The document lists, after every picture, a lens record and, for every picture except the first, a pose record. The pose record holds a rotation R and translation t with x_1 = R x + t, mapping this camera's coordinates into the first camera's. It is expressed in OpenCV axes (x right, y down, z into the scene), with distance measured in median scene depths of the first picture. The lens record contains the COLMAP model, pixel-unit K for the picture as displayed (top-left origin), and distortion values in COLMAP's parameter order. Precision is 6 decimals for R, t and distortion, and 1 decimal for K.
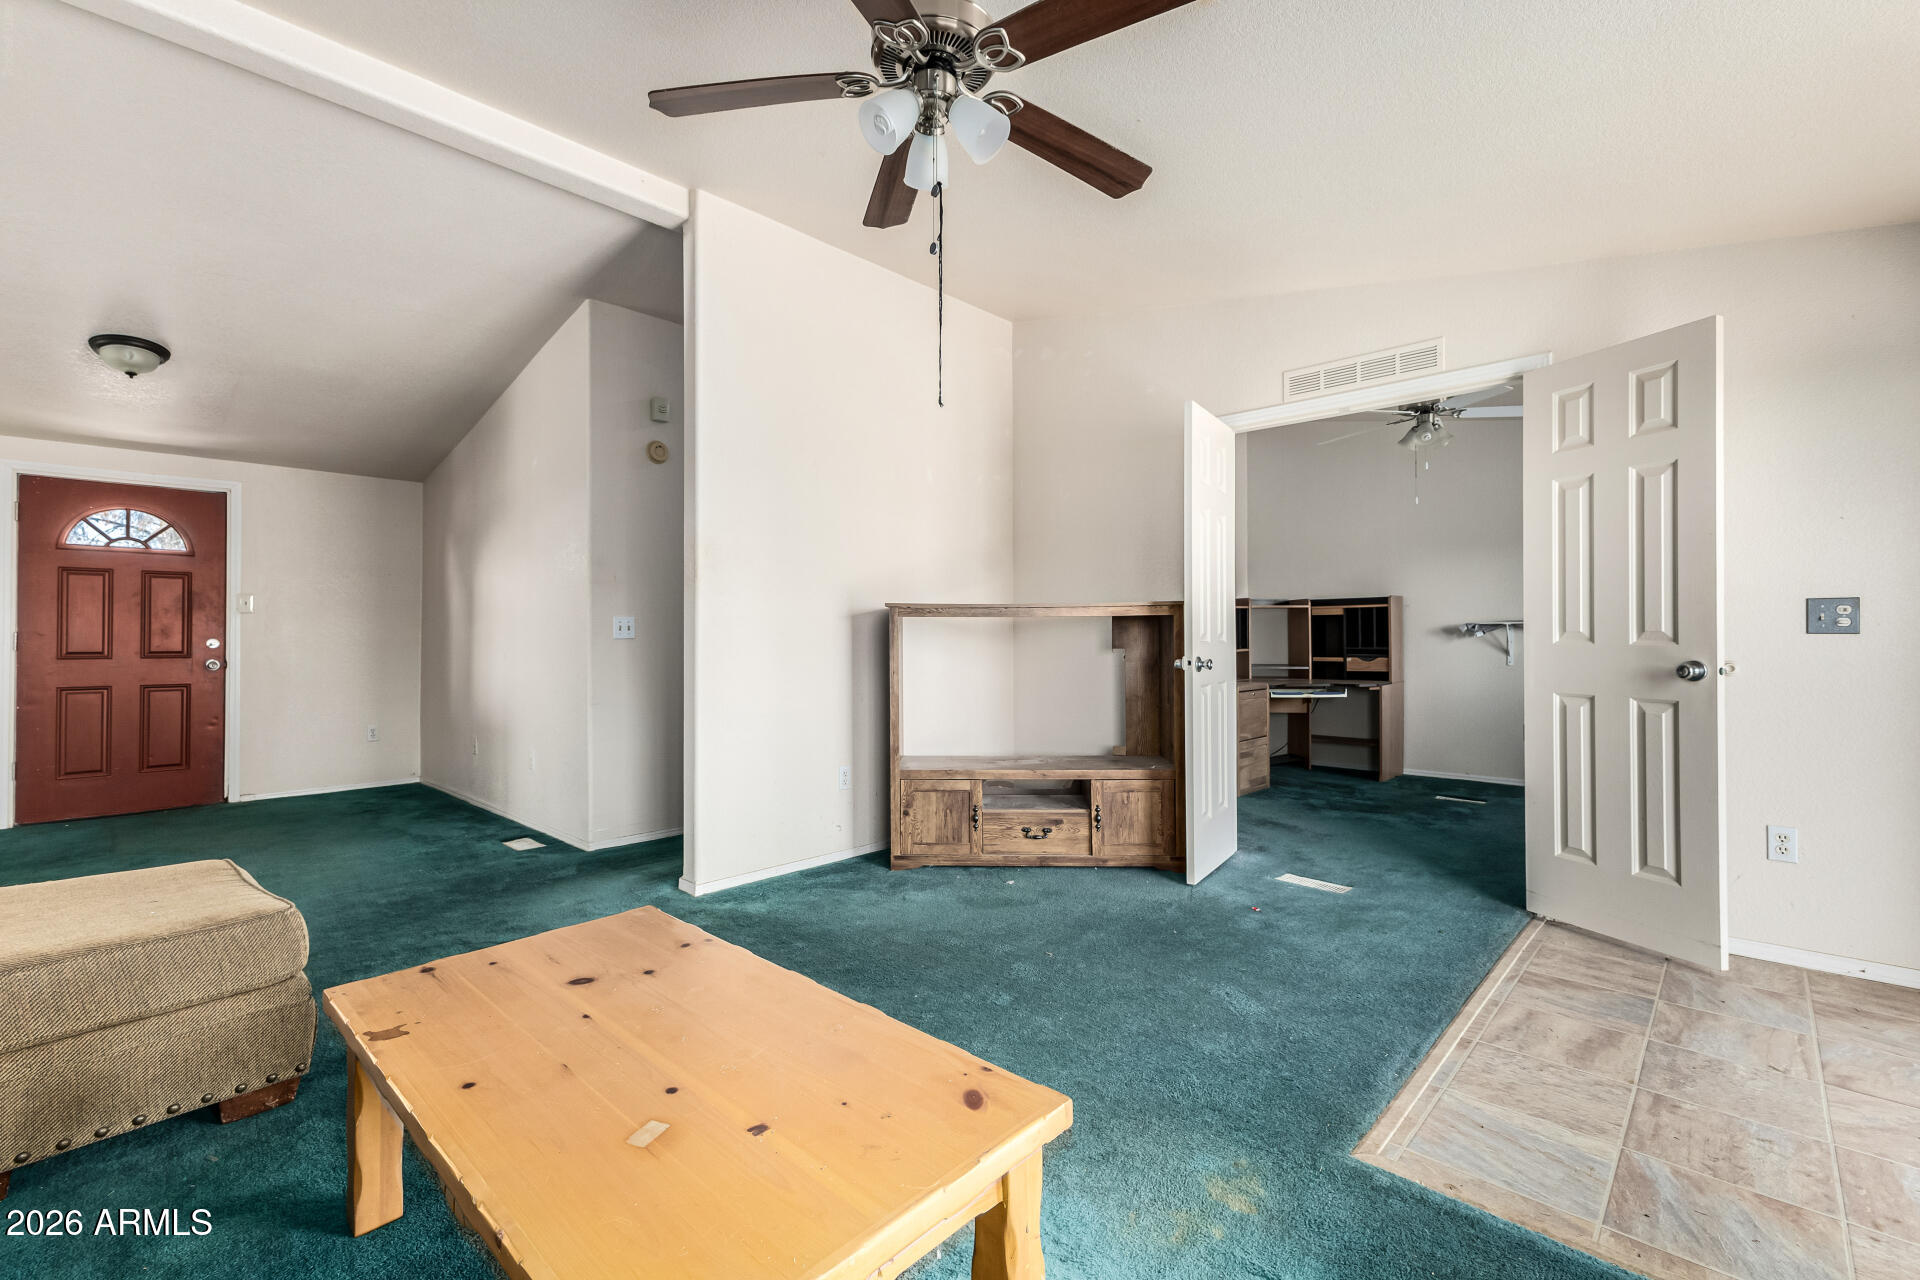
lens RADIAL K [[826.9, 0, 953.1], [0, 826.9, 632.9], [0, 0, 1]] dist [0.004780, -0.000708]
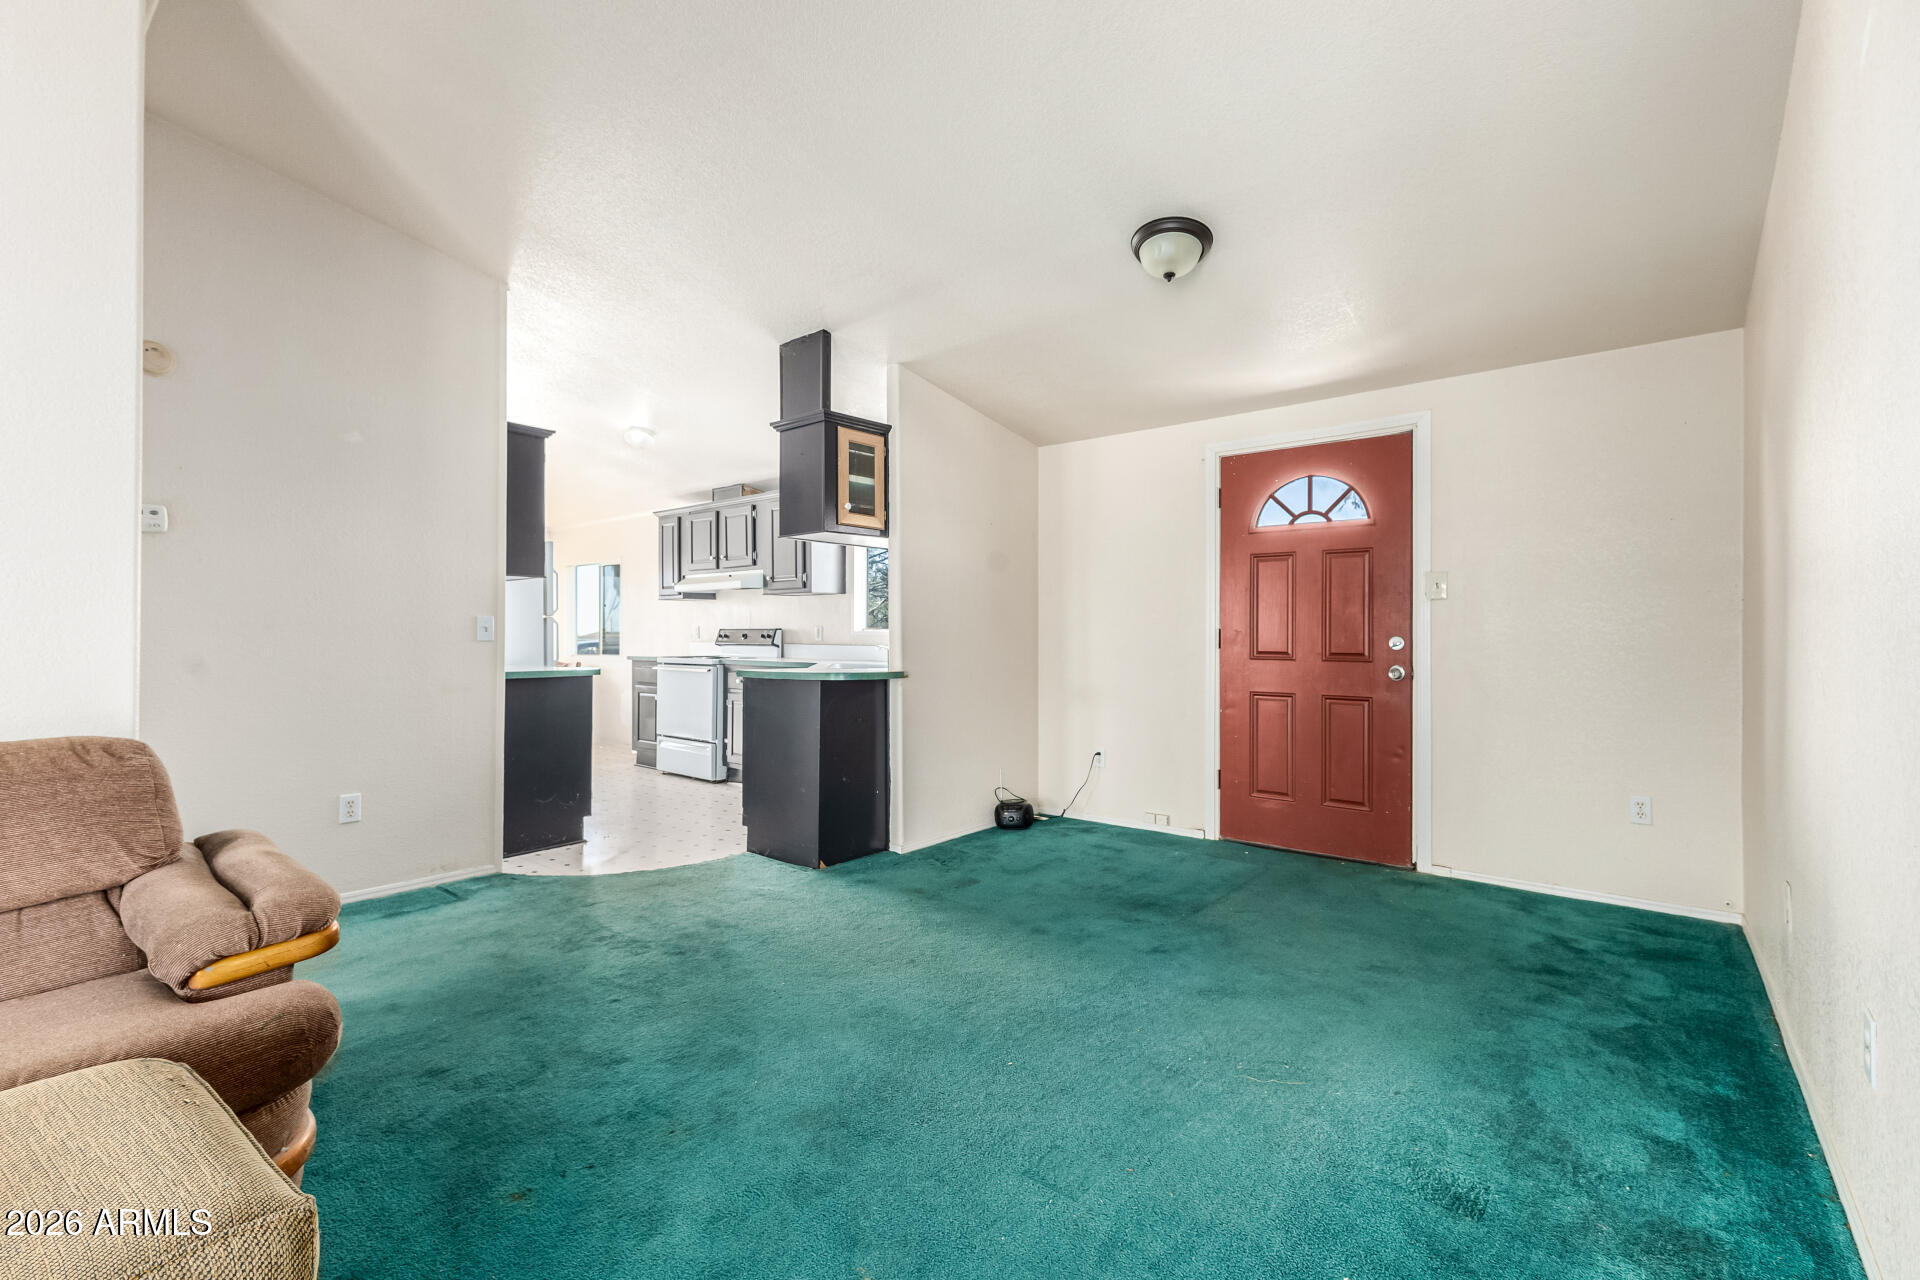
lens RADIAL K [[826.9, 0, 959.1], [0, 826.9, 626.4], [0, 0, 1]] dist [0.004780, -0.000708]
pose [[0.076751, -0.009542, -0.997005, -0.232959], [0.005015, 0.999945, -0.009184, 0.003064], [0.997038, -0.004295, 0.076794, 0.640099]]
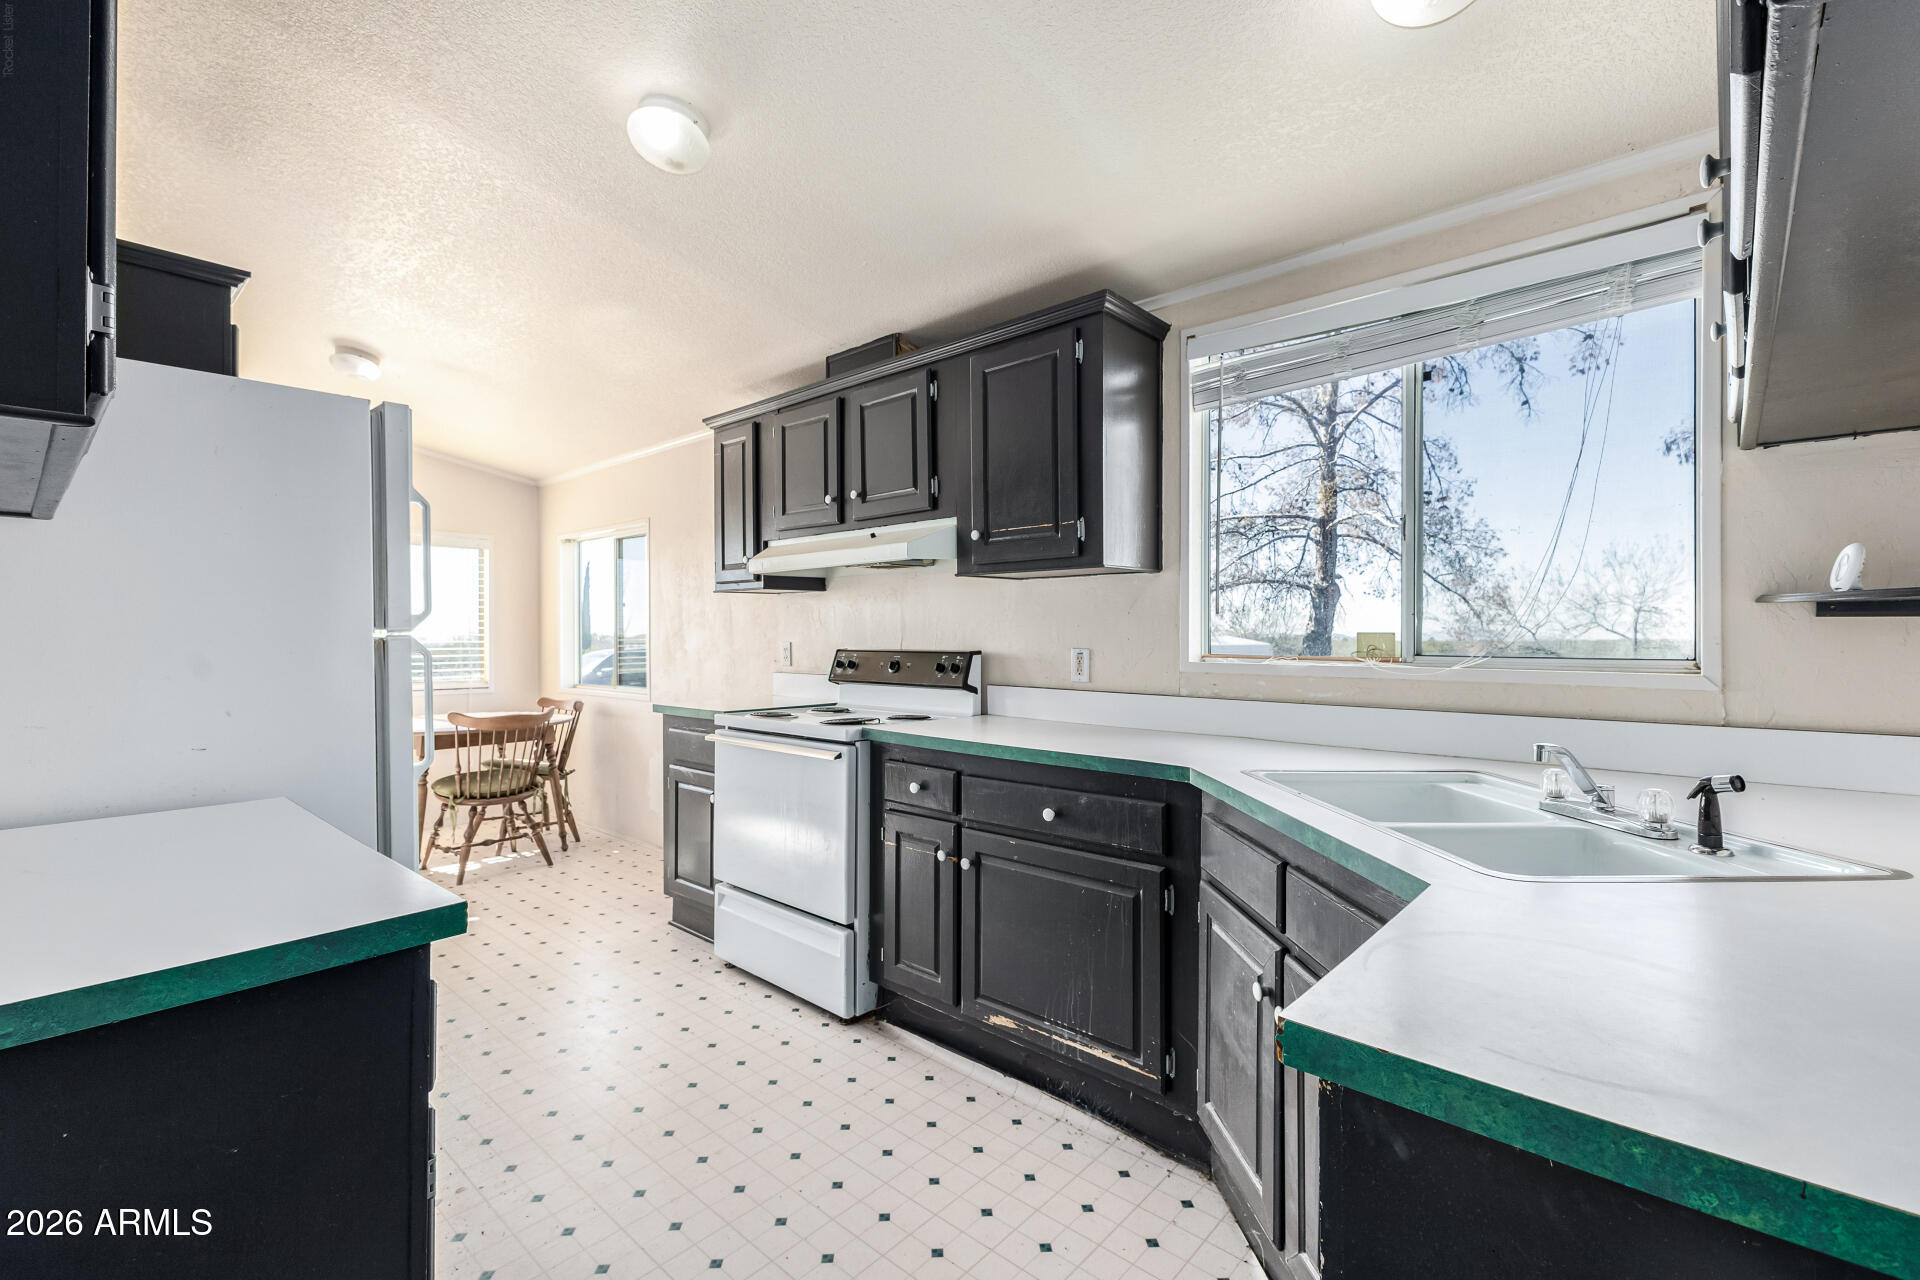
lens RADIAL K [[826.9, 0, 963.1], [0, 826.9, 636.4], [0, 0, 1]] dist [0.004780, -0.000708]
pose [[0.031872, 0.003862, -0.999484, -1.015877], [0.004604, 0.999981, 0.004011, -0.022324], [0.999481, -0.004729, 0.031854, 0.412026]]
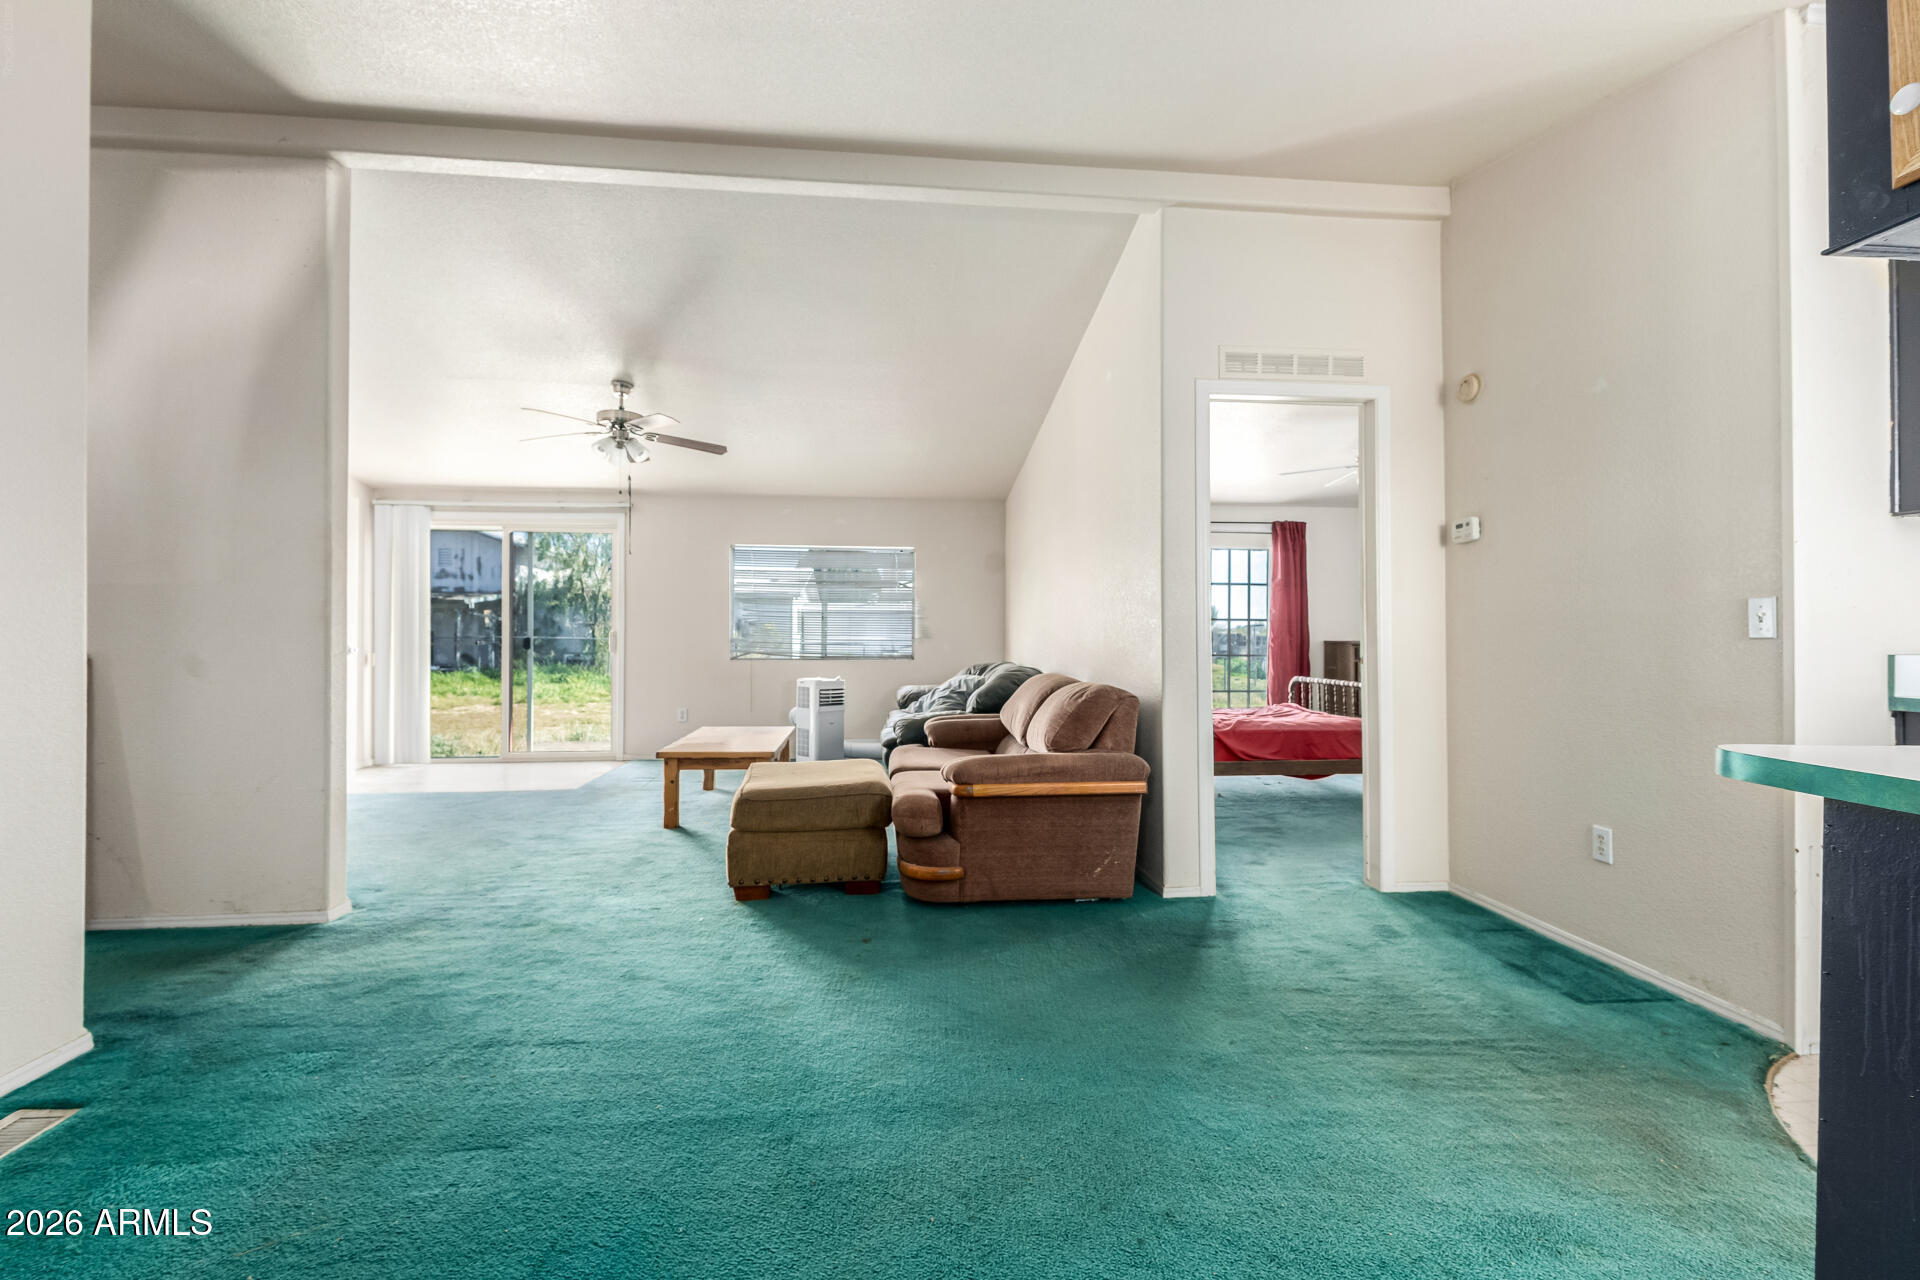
lens RADIAL K [[826.9, 0, 958.7], [0, 826.9, 626.7], [0, 0, 1]] dist [0.004780, -0.000708]
pose [[-0.758012, 0.009363, 0.652173, -1.025938], [-0.001785, 0.999863, -0.016429, 0.009263], [-0.652238, -0.013618, -0.757892, 0.904360]]
